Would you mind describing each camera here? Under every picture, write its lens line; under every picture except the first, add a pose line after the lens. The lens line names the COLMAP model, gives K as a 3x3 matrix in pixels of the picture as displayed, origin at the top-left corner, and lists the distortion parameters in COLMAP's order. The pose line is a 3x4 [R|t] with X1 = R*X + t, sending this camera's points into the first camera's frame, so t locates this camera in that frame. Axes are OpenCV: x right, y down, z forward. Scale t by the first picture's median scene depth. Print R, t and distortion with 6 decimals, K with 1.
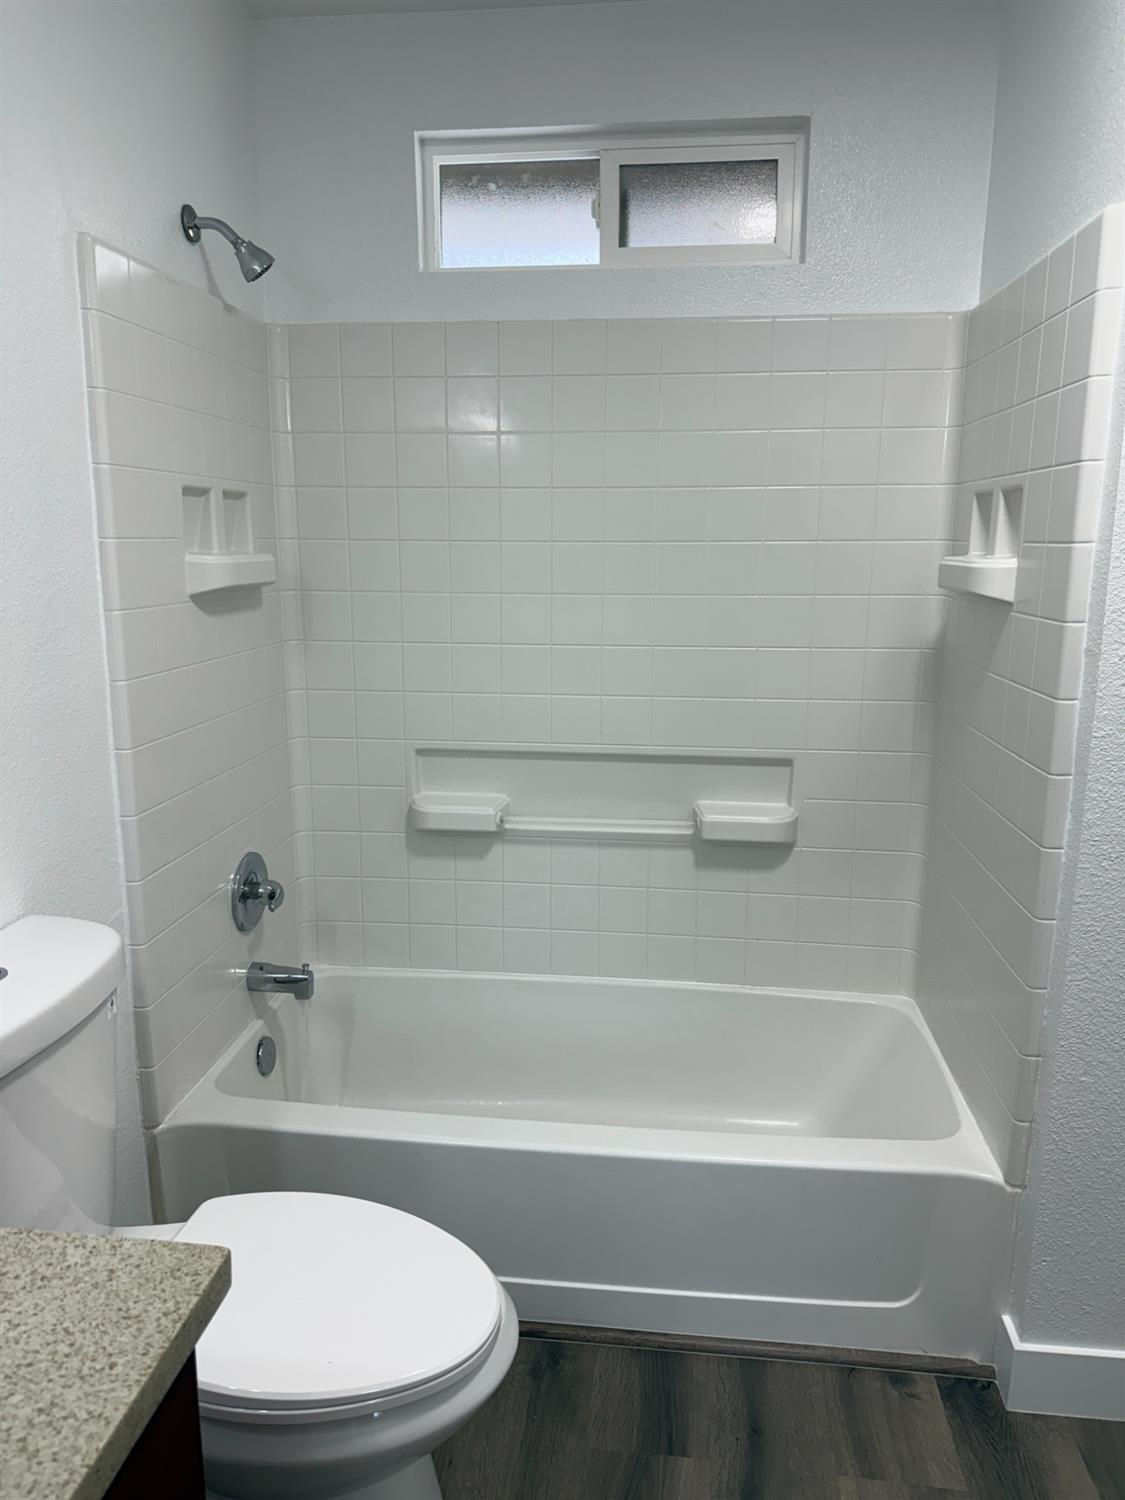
lens RADIAL K [[1067.5, 0, 562.5], [0, 1067.5, 750.0], [0, 0, 1]] dist [0.085851, -0.148104]
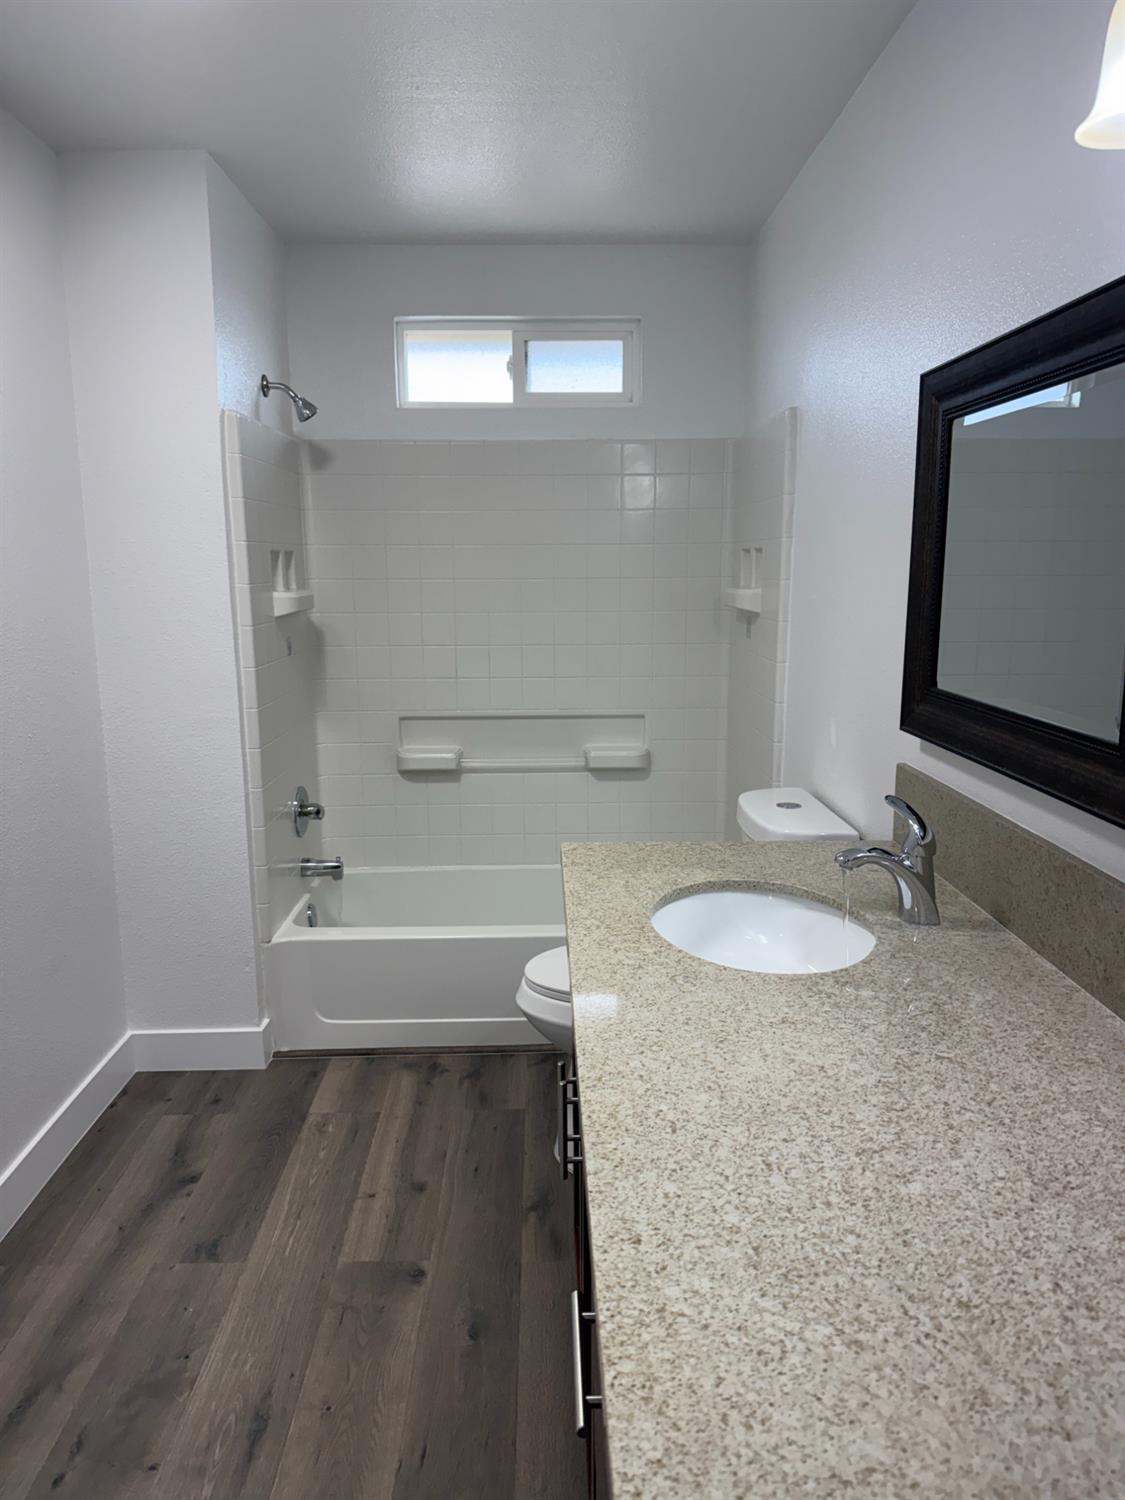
lens RADIAL K [[1057.9, 0, 562.5], [0, 1057.9, 750.0], [0, 0, 1]] dist [0.093182, -0.136450]
pose [[0.988951, -0.034745, 0.144113, -0.135831], [0.037125, 0.999214, -0.013860, 0.080409], [-0.143518, 0.019057, 0.989464, -0.550647]]
